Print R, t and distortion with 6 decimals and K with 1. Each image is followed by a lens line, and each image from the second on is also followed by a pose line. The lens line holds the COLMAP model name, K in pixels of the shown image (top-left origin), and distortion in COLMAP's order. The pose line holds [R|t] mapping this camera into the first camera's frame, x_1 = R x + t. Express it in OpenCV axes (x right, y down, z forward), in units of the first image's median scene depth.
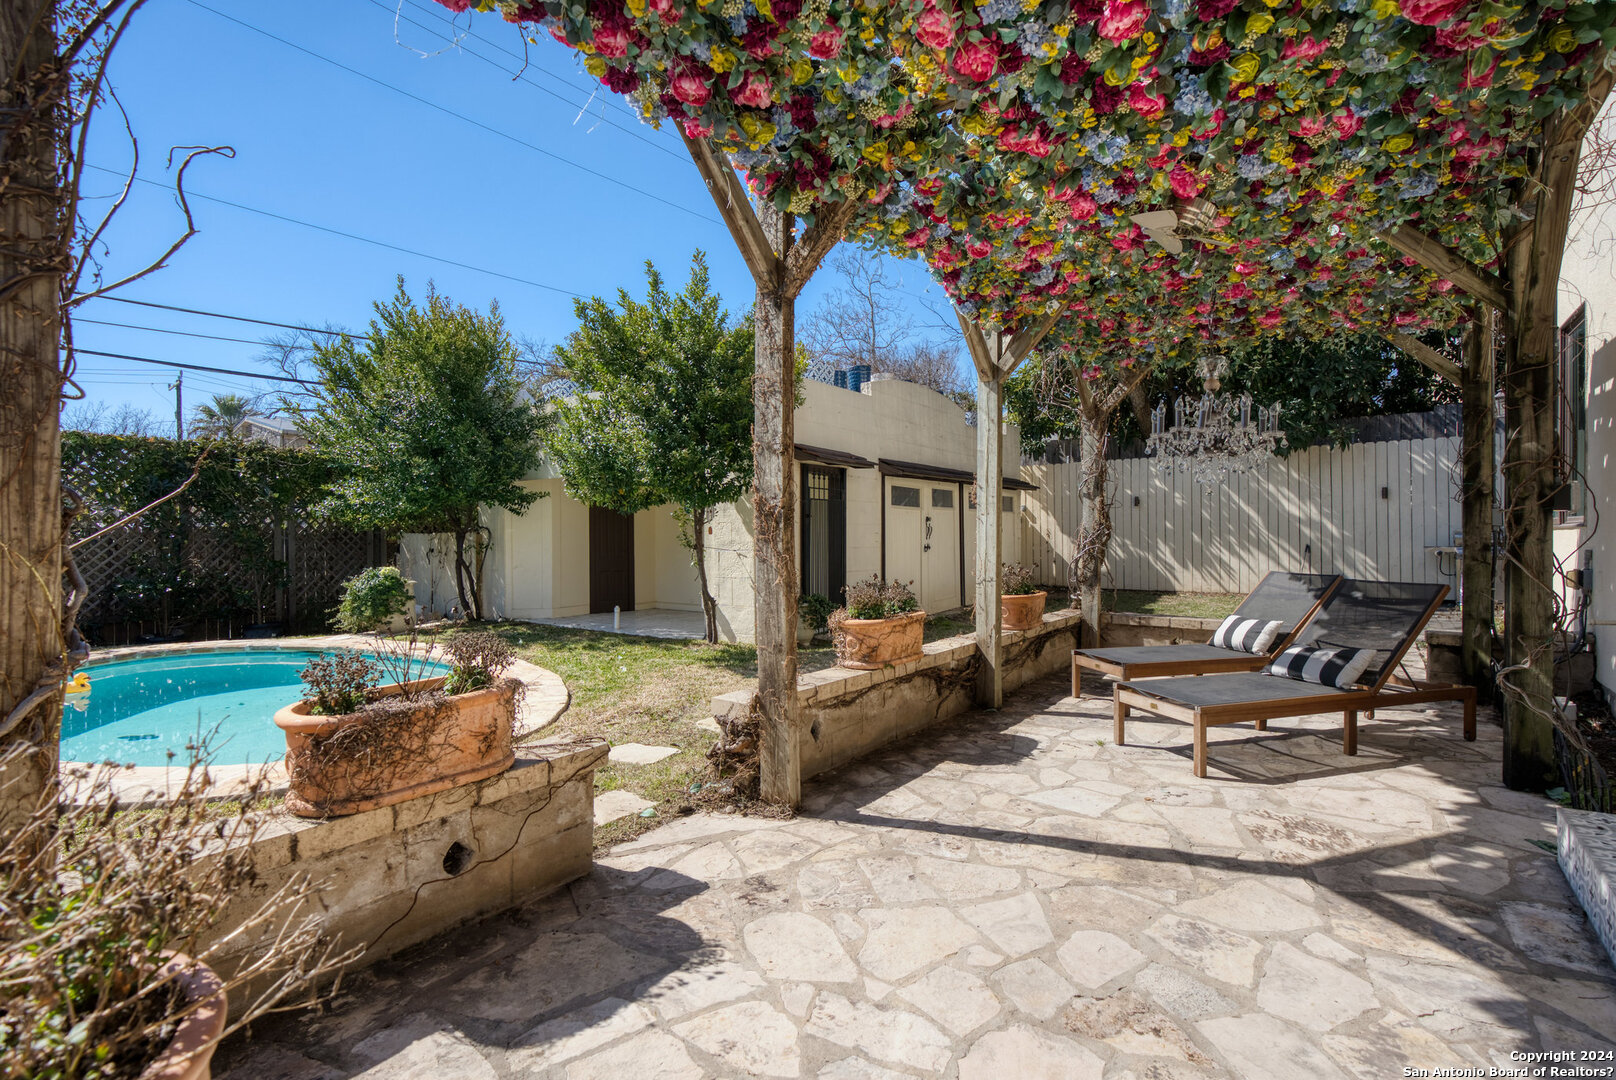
lens RADIAL K [[740.2, 0, 803.4], [0, 740.2, 532.4], [0, 0, 1]] dist [-0.000408, 0.000433]
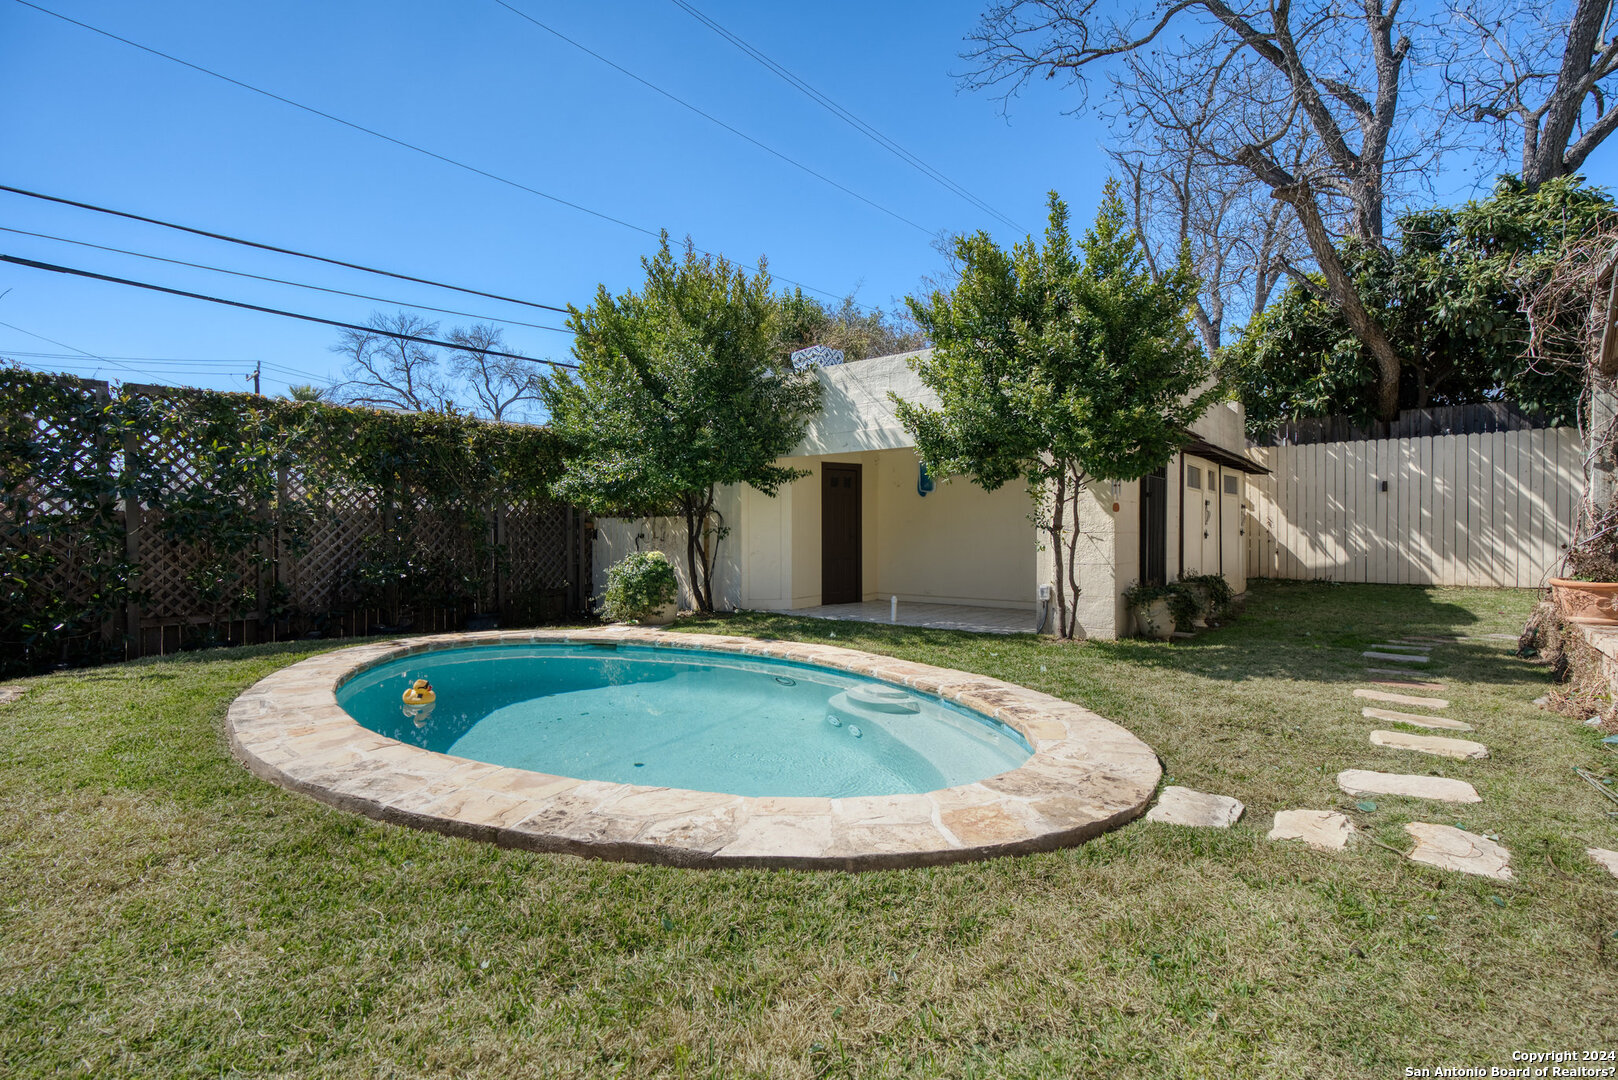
lens RADIAL K [[741.1, 0, 815.0], [0, 741.1, 535.5], [0, 0, 1]] dist [-0.000408, 0.000433]
pose [[0.999685, 0.003916, -0.024778, -0.303793], [-0.003667, 0.999942, 0.010081, 0.015318], [0.024816, -0.009987, 0.999642, 0.088064]]
